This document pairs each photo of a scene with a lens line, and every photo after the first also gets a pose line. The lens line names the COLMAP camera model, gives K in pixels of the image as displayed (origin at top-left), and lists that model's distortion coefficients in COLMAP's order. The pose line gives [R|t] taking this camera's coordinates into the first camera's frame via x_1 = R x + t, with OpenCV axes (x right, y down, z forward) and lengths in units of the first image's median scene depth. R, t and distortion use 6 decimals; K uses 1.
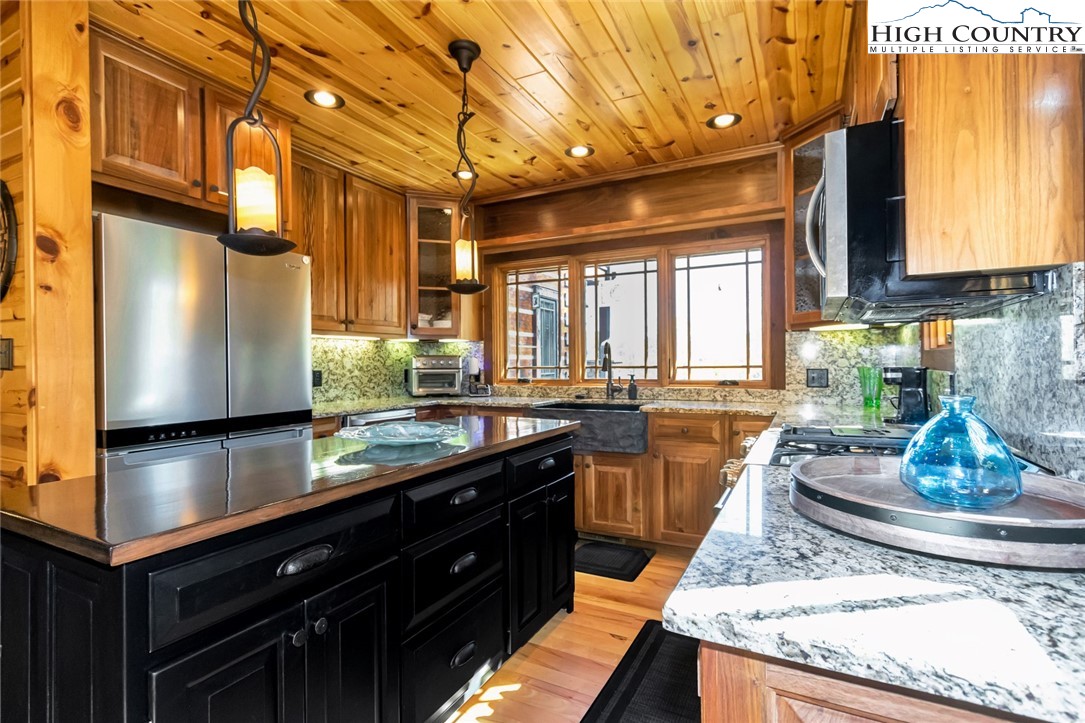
lens RADIAL K [[510.1, 0, 542.5], [0, 510.1, 361.5], [0, 0, 1]] dist [0.000949, 0.000303]
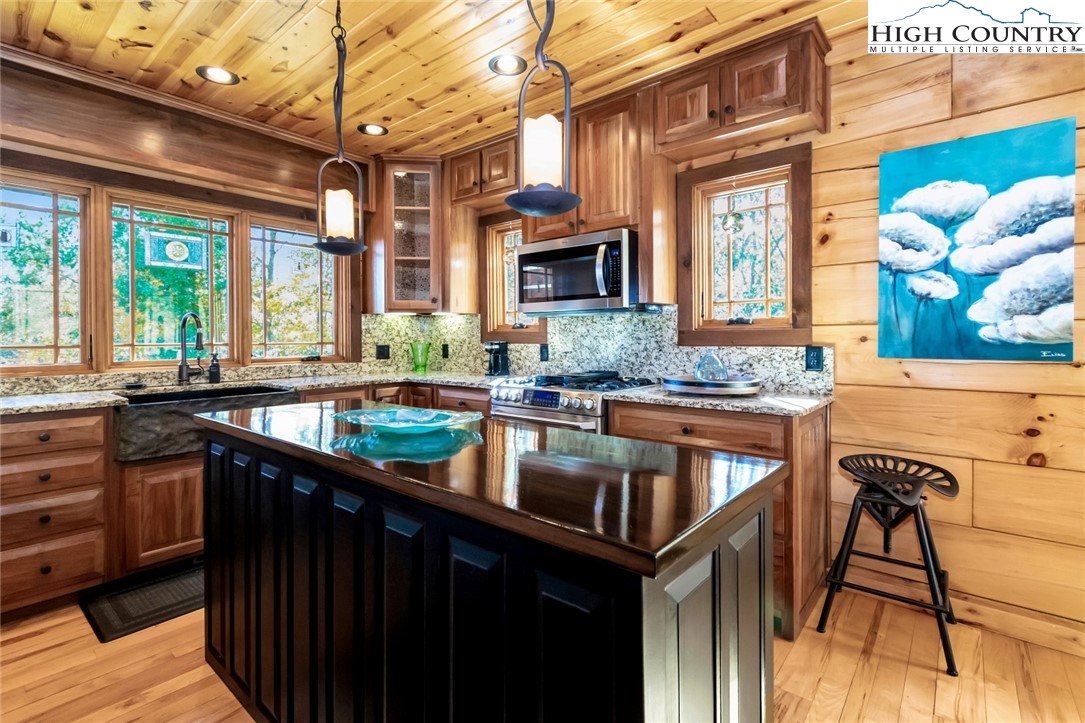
lens RADIAL K [[510.1, 0, 542.5], [0, 510.1, 361.5], [0, 0, 1]] dist [0.000949, 0.000303]
pose [[0.225084, -0.040056, 0.973516, -0.562387], [0.002223, 0.999173, 0.040597, 0.005692], [-0.974337, -0.006974, 0.224987, 0.296625]]
